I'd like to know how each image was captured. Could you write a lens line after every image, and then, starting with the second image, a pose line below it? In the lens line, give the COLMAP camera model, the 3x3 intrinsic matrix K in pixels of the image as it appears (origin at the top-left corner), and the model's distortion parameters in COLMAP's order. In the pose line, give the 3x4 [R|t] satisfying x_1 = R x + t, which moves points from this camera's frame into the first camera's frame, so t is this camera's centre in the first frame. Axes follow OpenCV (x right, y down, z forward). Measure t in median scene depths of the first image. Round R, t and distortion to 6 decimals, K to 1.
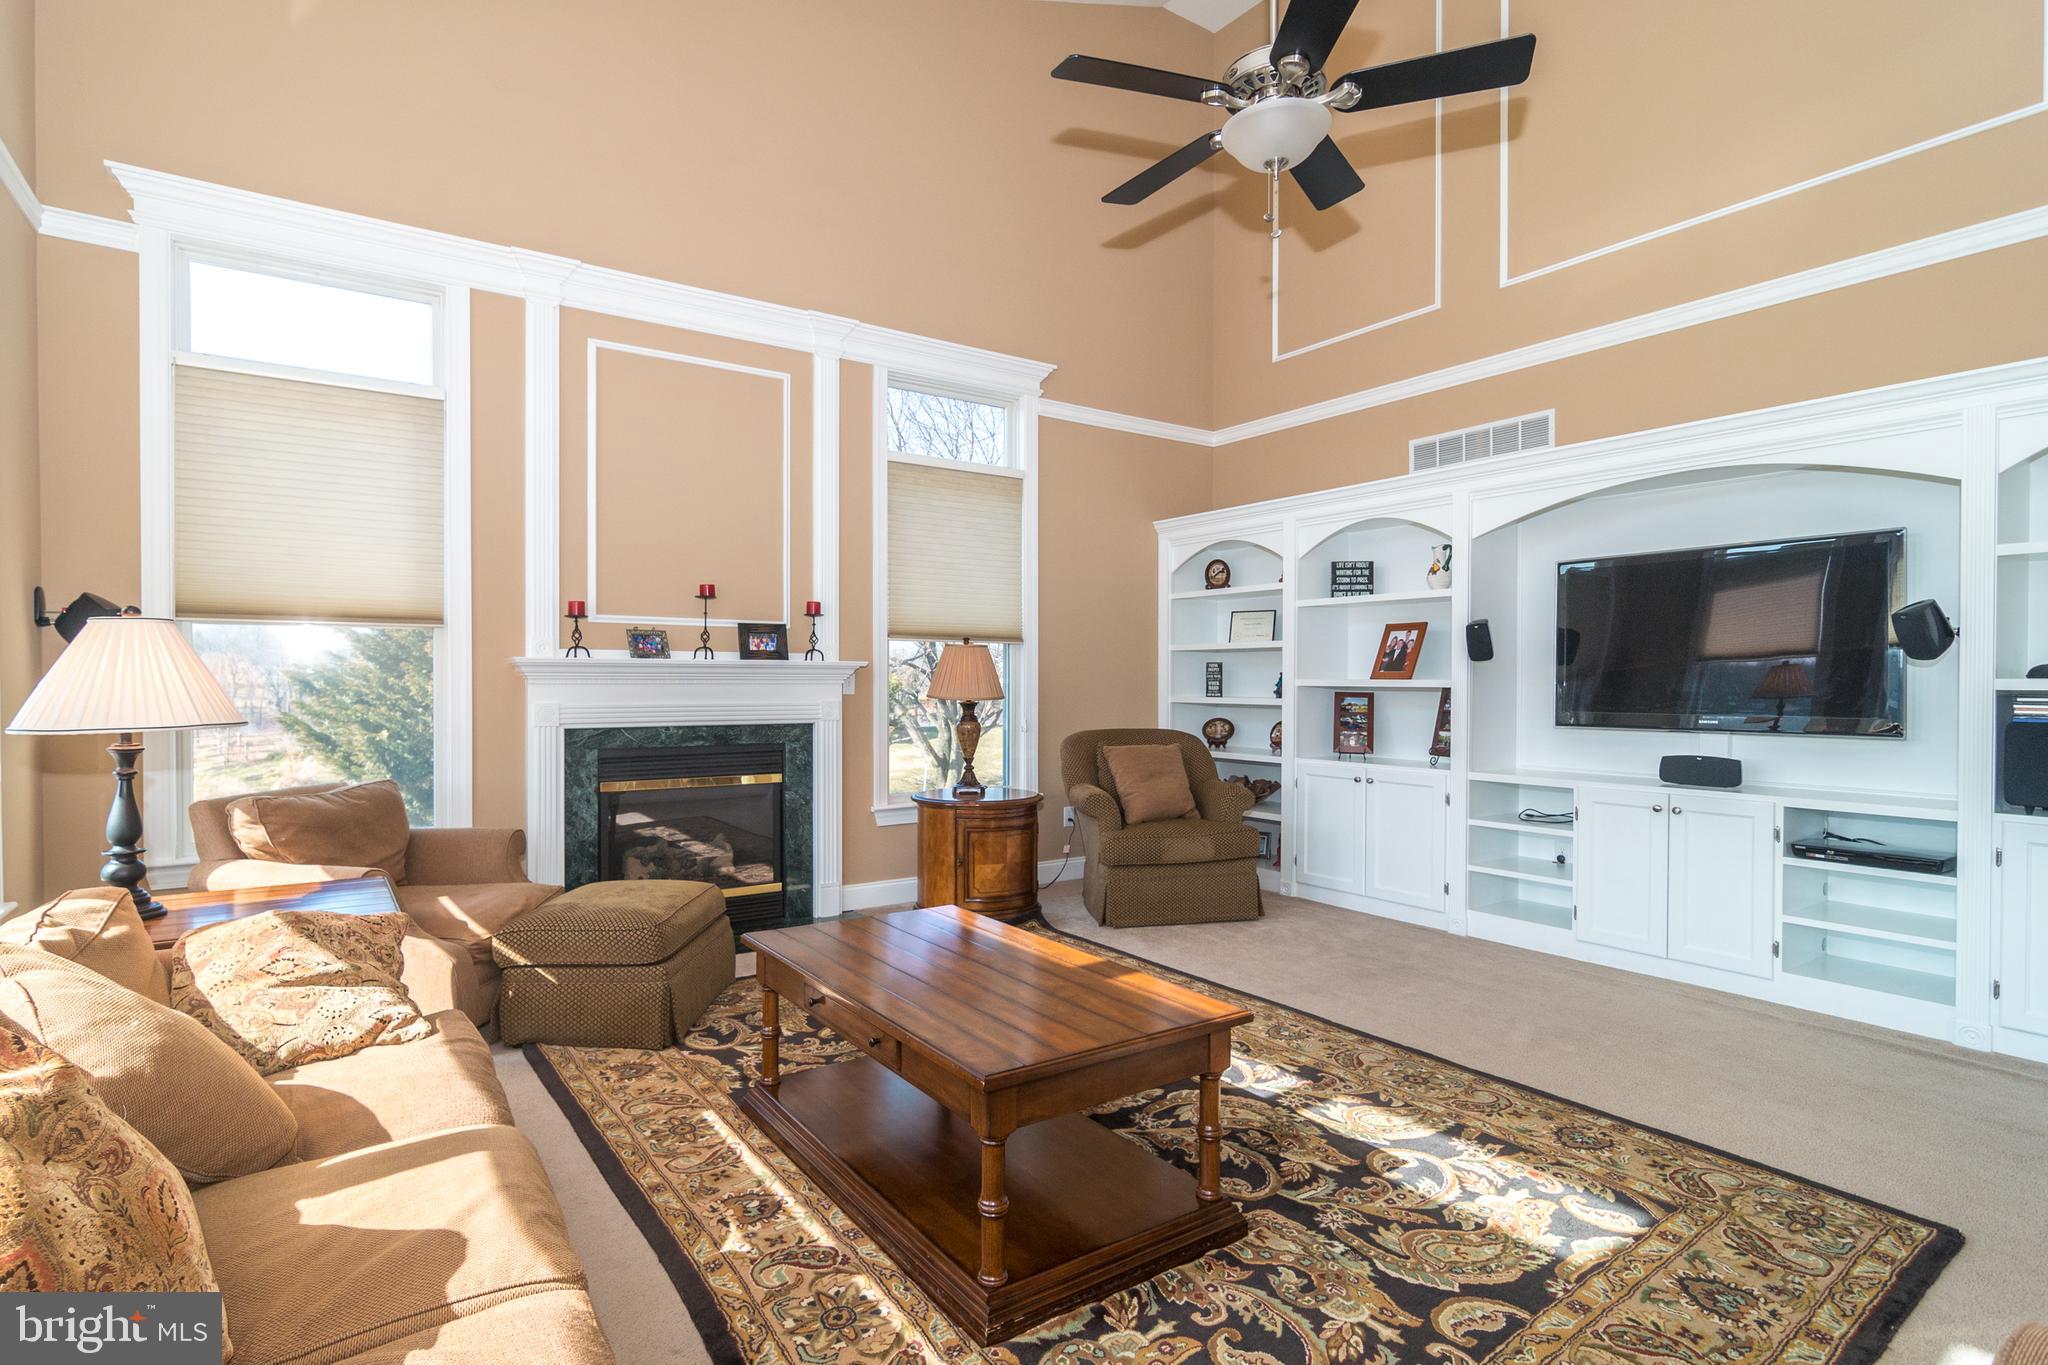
lens RADIAL K [[1010.1, 0, 1014.0], [0, 1010.1, 690.3], [0, 0, 1]] dist [-0.000900, 0.002184]
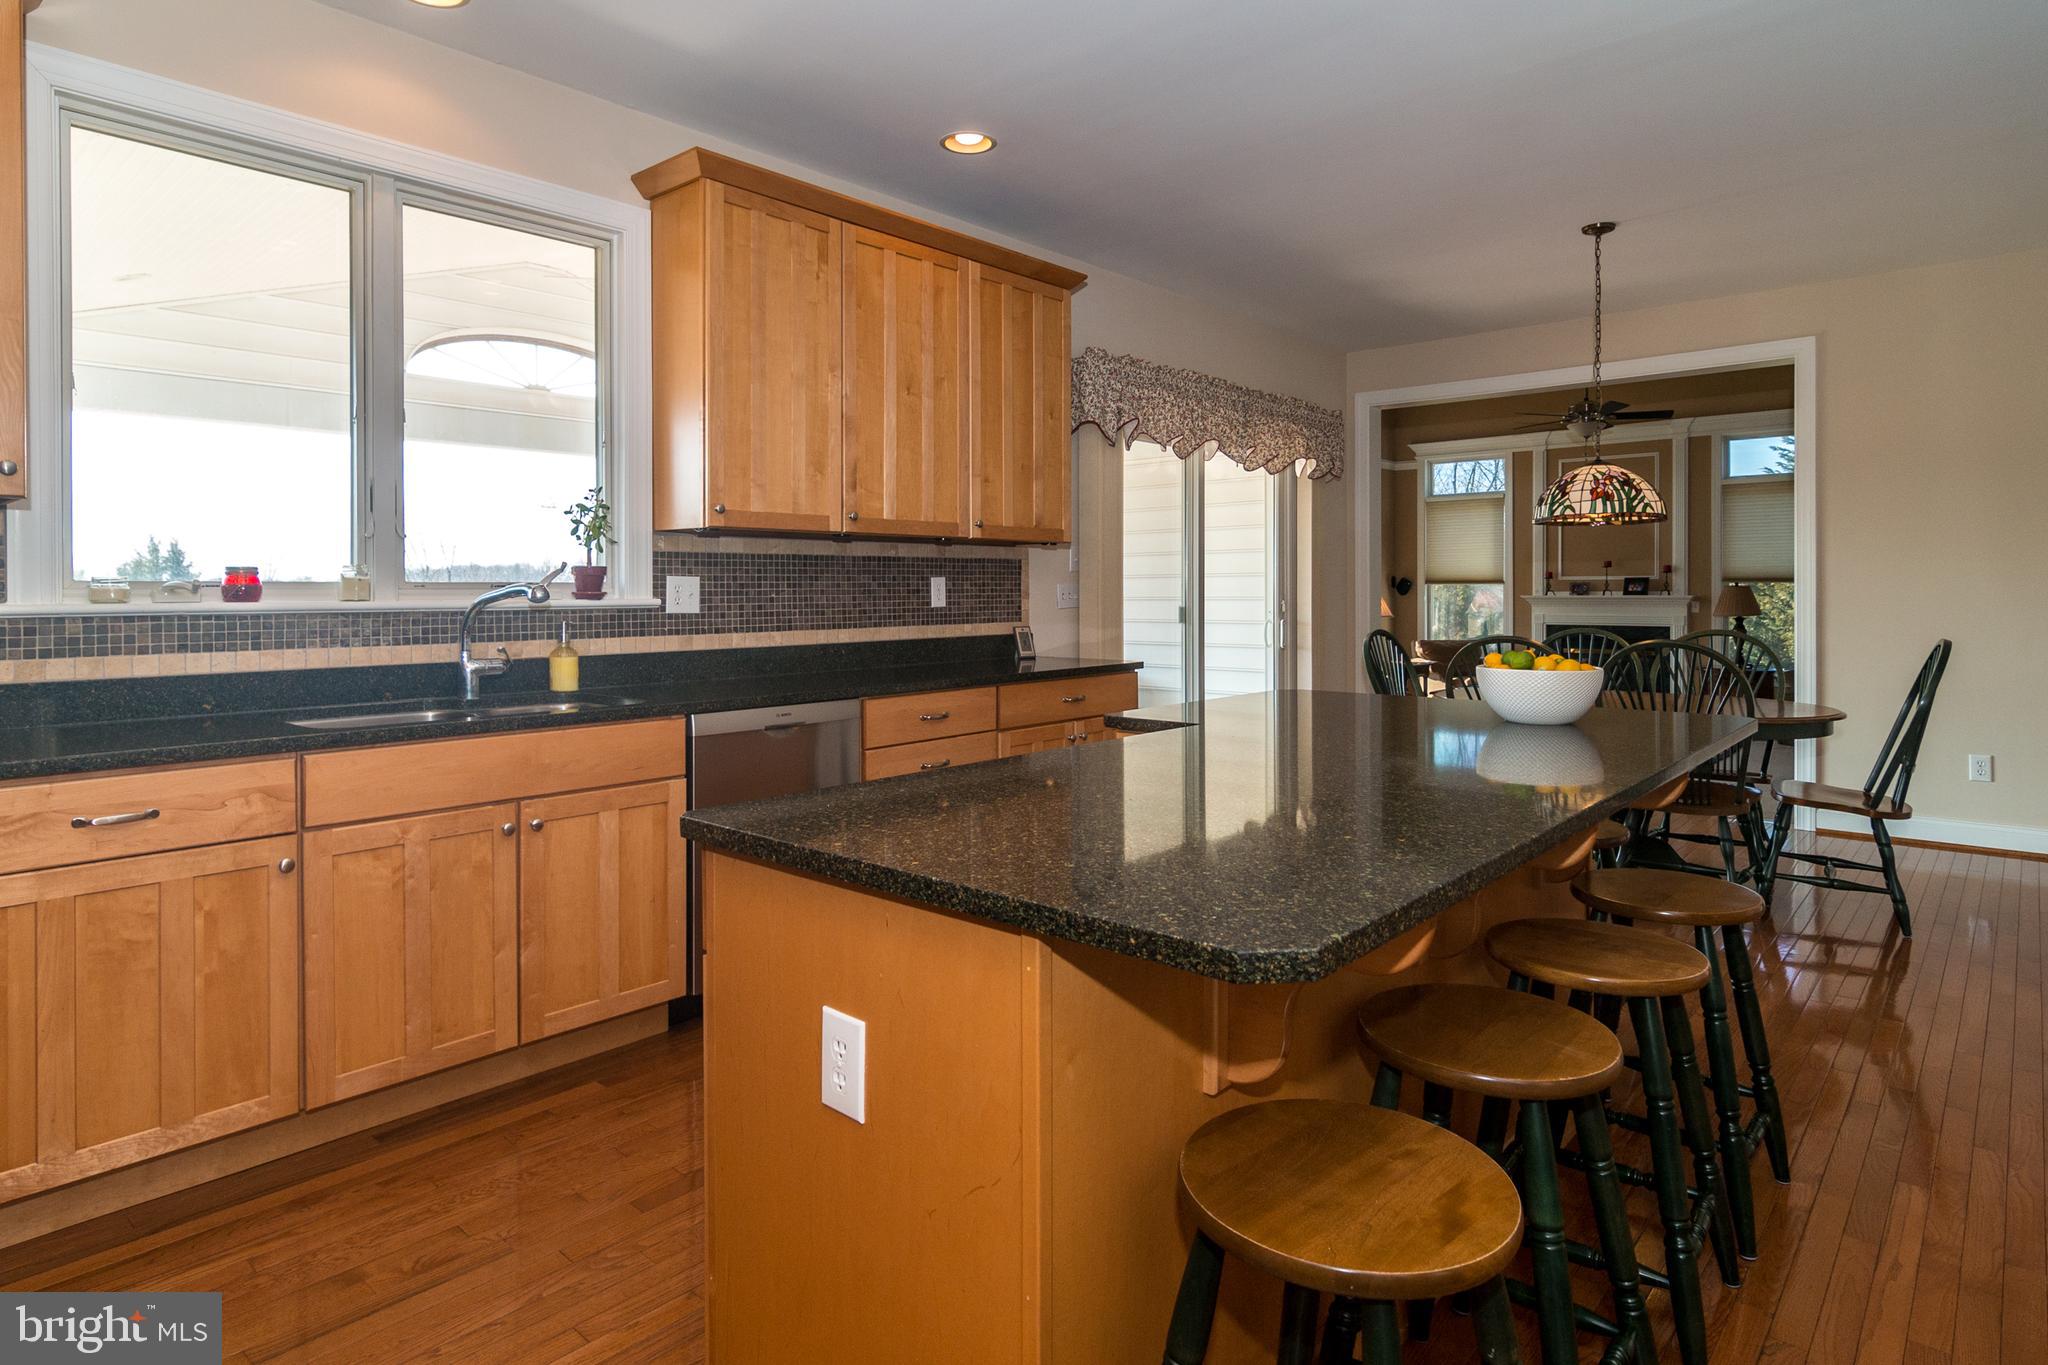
lens RADIAL K [[1149.6, 0, 998.5], [0, 1149.6, 601.3], [0, 0, 1]] dist [-0.019693, -0.000260]
pose [[0.222152, 0.004270, -0.975003, 2.376249], [-0.006695, 0.999974, 0.002854, -0.021266], [0.974989, 0.005894, 0.222175, -1.086579]]
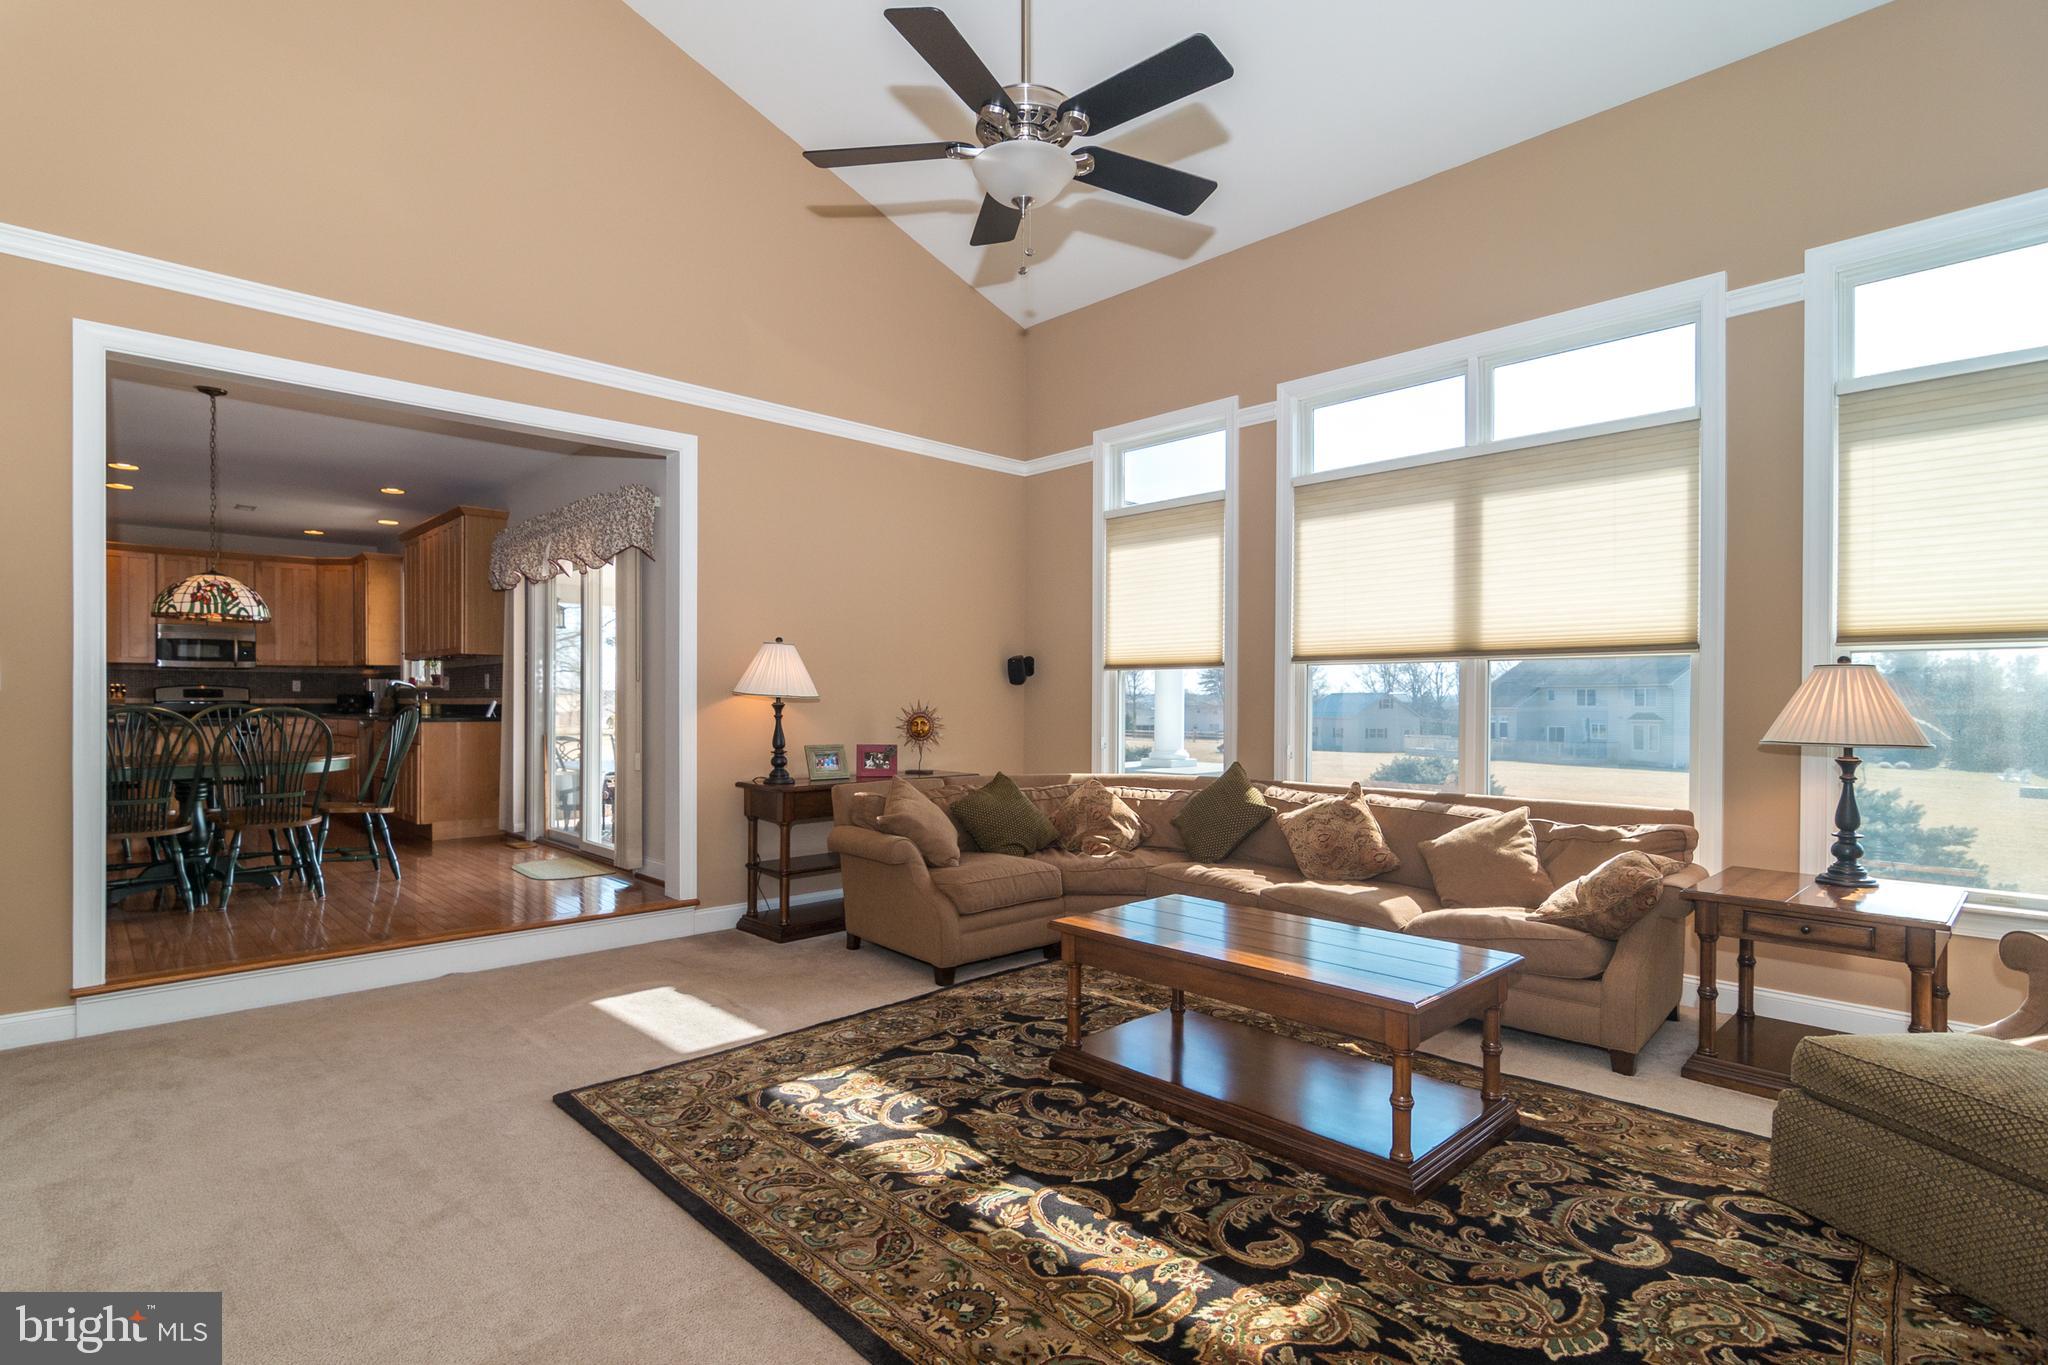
lens RADIAL K [[1010.1, 0, 1018.0], [0, 1010.1, 699.1], [0, 0, 1]] dist [-0.000900, 0.002184]
pose [[-0.986662, -0.007094, -0.162629, 0.333243], [-0.008841, 0.999911, 0.010021, -0.023523], [0.162543, 0.011325, -0.986636, 1.565108]]
